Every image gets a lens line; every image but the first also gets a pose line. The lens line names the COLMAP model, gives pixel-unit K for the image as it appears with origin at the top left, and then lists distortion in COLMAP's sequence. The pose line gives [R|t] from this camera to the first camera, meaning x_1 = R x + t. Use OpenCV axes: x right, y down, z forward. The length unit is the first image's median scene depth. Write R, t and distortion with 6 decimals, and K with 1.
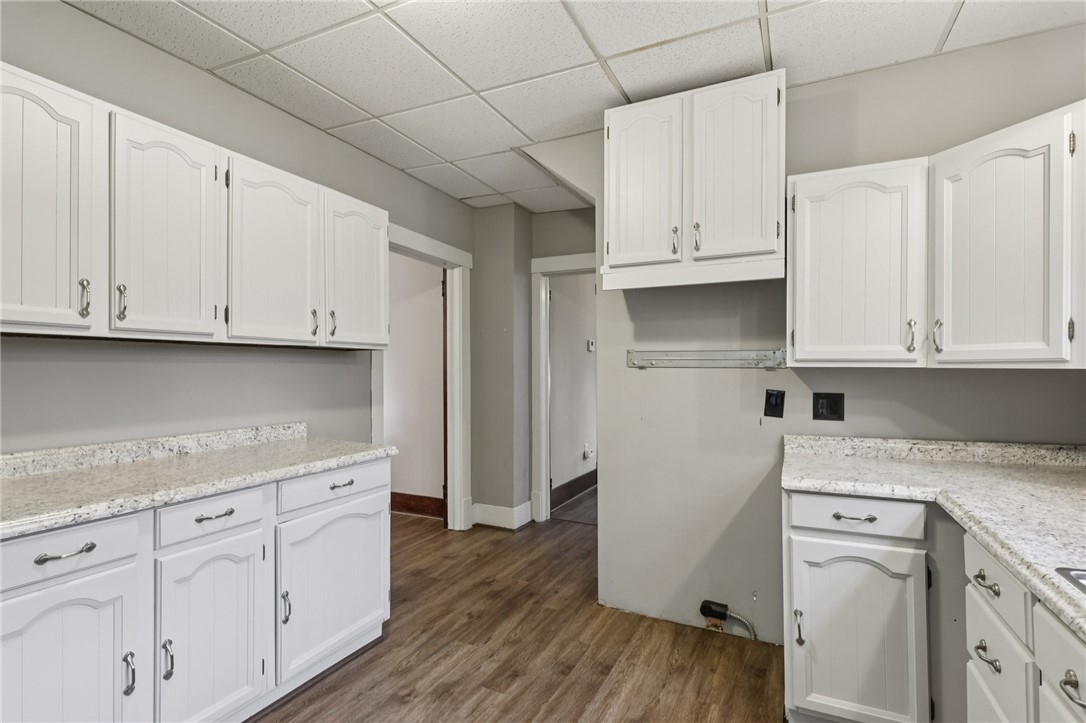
lens RADIAL K [[506.4, 0, 546.2], [0, 506.4, 367.6], [0, 0, 1]] dist [-0.003663, 0.001378]
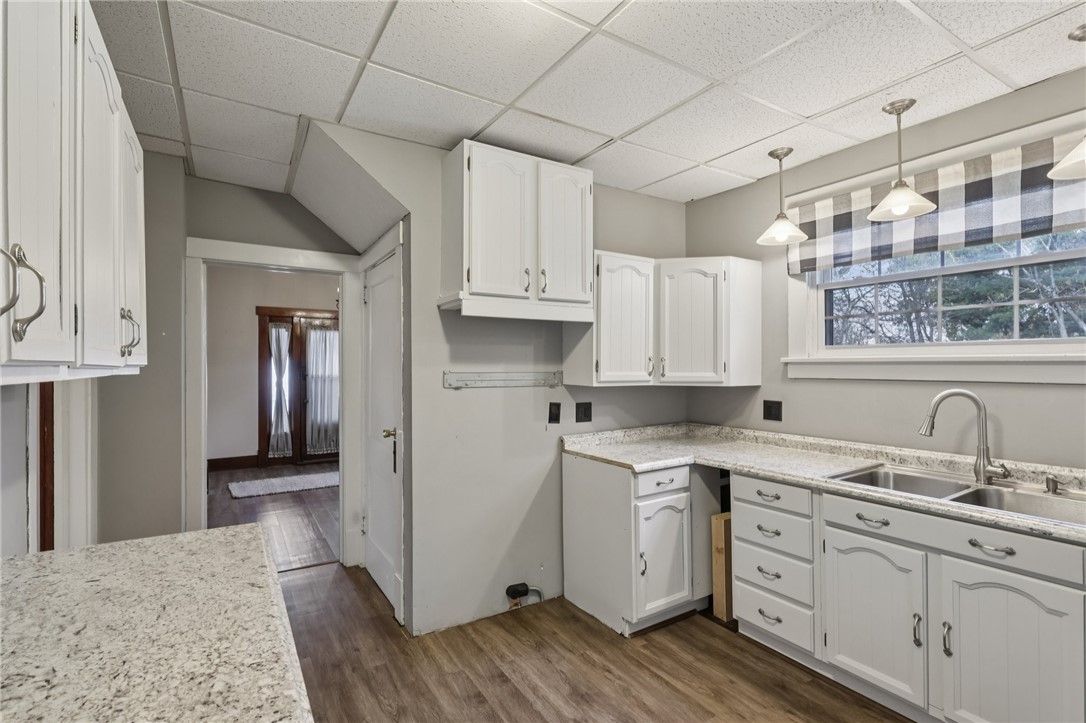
lens RADIAL K [[506.4, 0, 548.4], [0, 506.4, 362.6], [0, 0, 1]] dist [-0.003663, 0.001378]
pose [[0.534168, 0.001545, 0.845377, -0.715887], [0.001865, 0.999994, -0.003006, -0.059614], [-0.845376, 0.003182, 0.534162, 0.343935]]
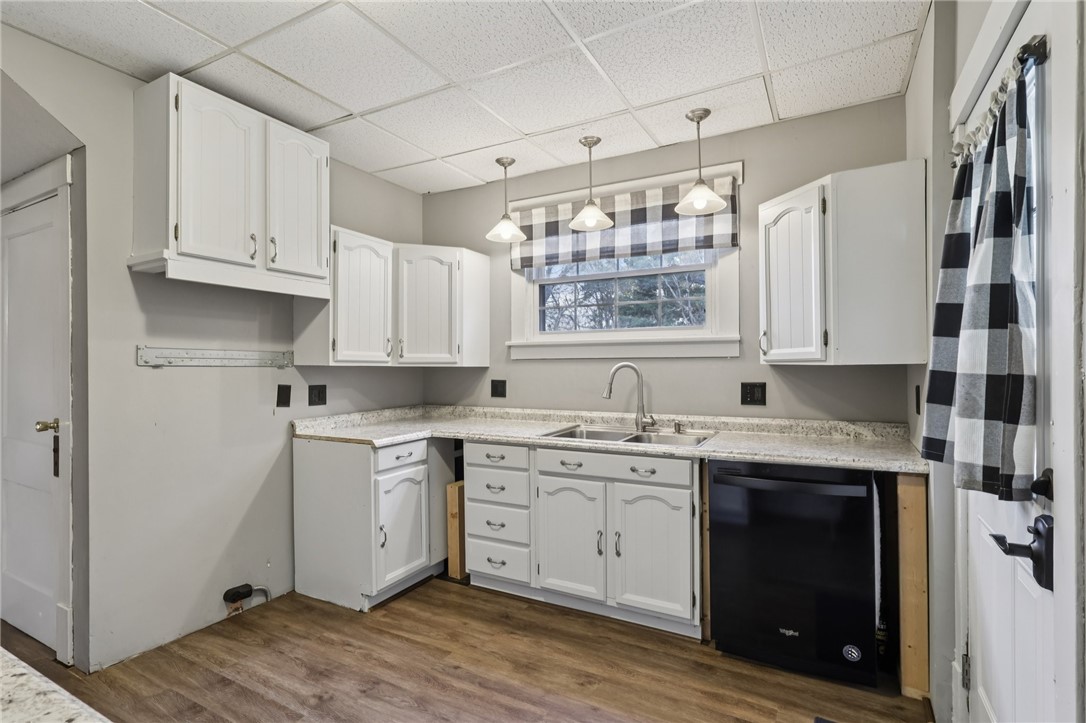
lens RADIAL K [[506.4, 0, 543.2], [0, 506.4, 366.5], [0, 0, 1]] dist [-0.003663, 0.001378]
pose [[0.056848, -0.002012, 0.998381, -0.787023], [0.000833, 0.999998, 0.001968, -0.001694], [-0.998383, 0.000719, 0.056849, 0.336378]]
